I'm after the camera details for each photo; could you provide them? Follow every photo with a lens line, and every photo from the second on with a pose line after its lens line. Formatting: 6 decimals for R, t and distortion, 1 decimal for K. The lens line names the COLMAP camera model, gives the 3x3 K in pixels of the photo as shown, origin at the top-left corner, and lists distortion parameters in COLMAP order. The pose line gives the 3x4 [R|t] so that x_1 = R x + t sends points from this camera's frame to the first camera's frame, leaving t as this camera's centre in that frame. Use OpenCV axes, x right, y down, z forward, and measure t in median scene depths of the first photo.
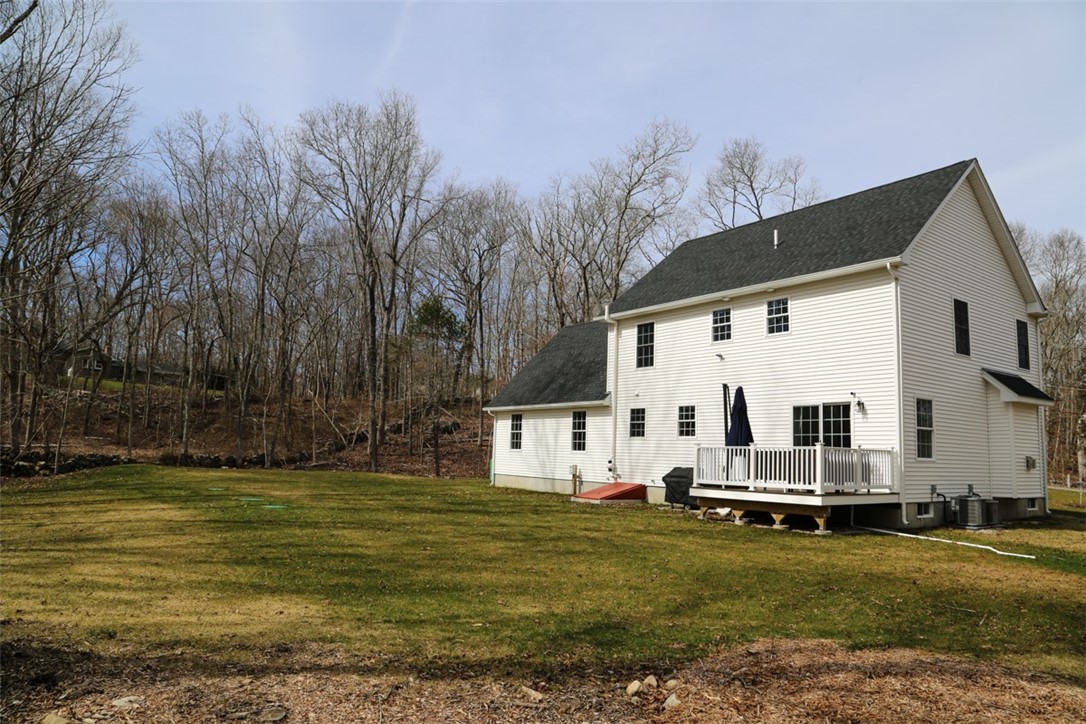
lens RADIAL K [[736.6, 0, 540.6], [0, 736.6, 361.0], [0, 0, 1]] dist [-0.115117, 0.040625]
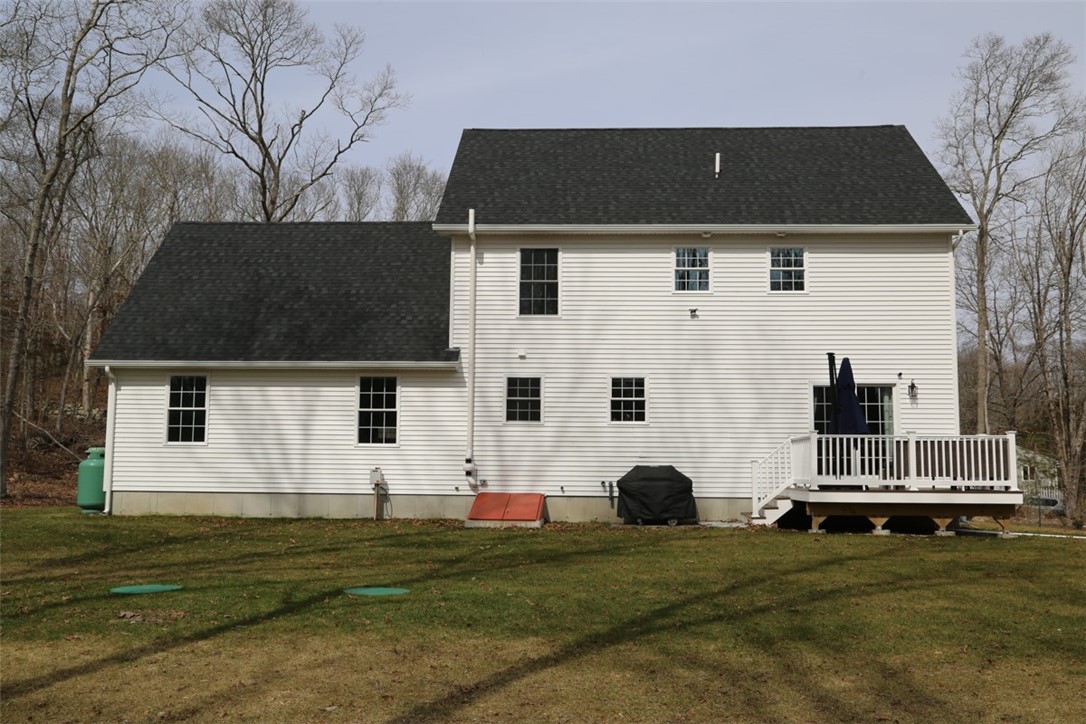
lens RADIAL K [[1009.3, 0, 548.2], [0, 1009.3, 363.7], [0, 0, 1]] dist [-0.028487, 0.000000]
pose [[0.607618, 0.050530, 0.792620, -0.674566], [-0.087609, 0.996148, 0.003656, 0.056900], [-0.789383, -0.071662, 0.609705, 0.529941]]
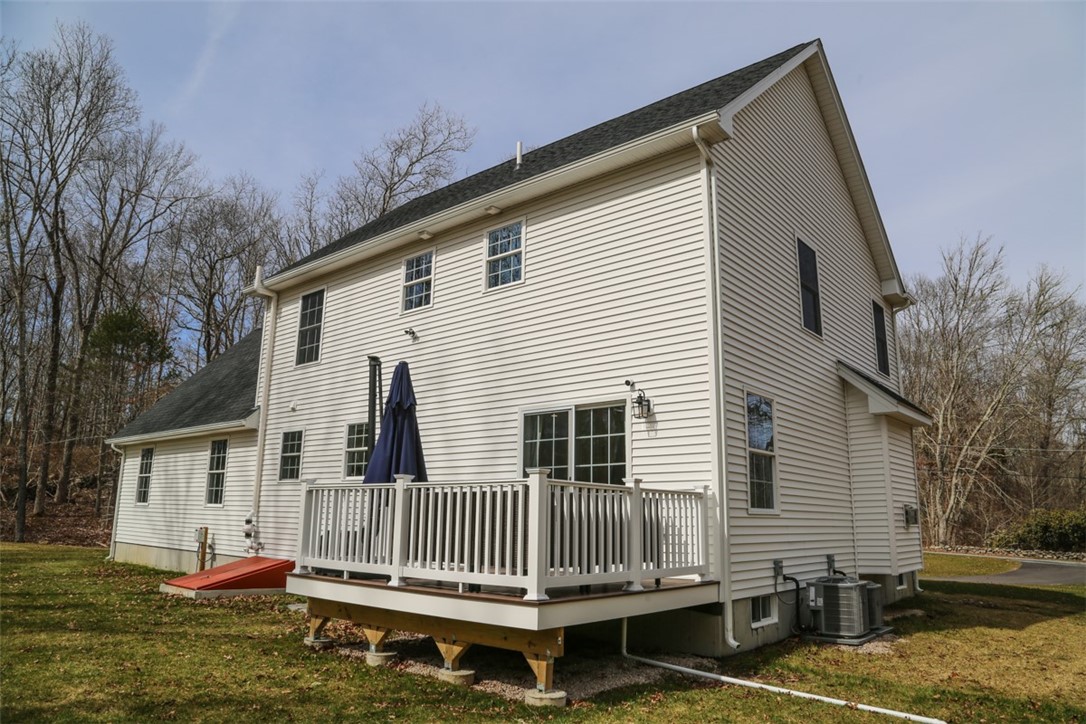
lens RADIAL K [[736.6, 0, 538.8], [0, 736.6, 361.2], [0, 0, 1]] dist [-0.115117, 0.040625]
pose [[0.966885, 0.037016, 0.252513, 0.209635], [-0.015790, 0.996207, -0.085573, 0.066218], [-0.254722, 0.078752, 0.963802, 0.450479]]
